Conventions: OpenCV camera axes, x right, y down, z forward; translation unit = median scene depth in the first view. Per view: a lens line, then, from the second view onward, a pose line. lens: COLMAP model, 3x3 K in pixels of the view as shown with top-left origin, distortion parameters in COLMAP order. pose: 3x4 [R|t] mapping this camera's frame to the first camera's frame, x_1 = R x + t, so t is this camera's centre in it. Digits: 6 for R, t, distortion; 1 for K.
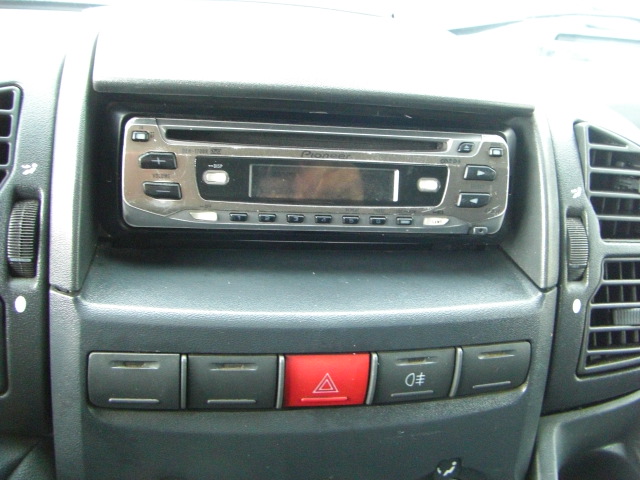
lens RADIAL K [[721.8, 0, 359.1], [0, 721.8, 203.7], [0, 0, 1]] dist [-0.184993, 0.145702]
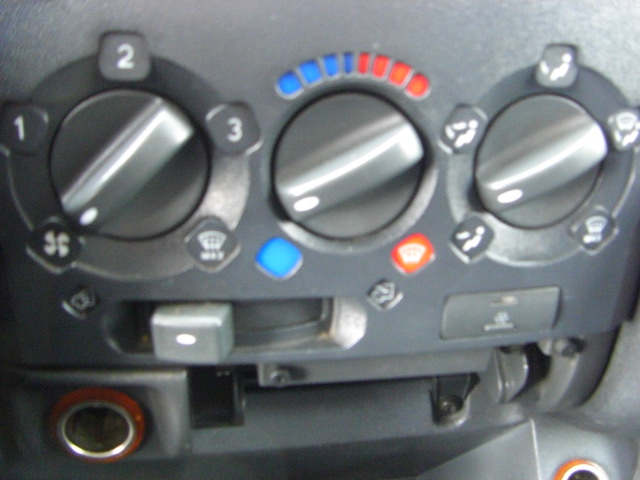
lens RADIAL K [[721.8, 0, 359.1], [0, 721.8, 203.7], [0, 0, 1]] dist [-0.184993, 0.145702]
pose [[0.996944, -0.048639, -0.061137, -0.023075], [0.047909, 0.998762, -0.013355, 0.548182], [0.061711, 0.010385, 0.998040, 0.375759]]
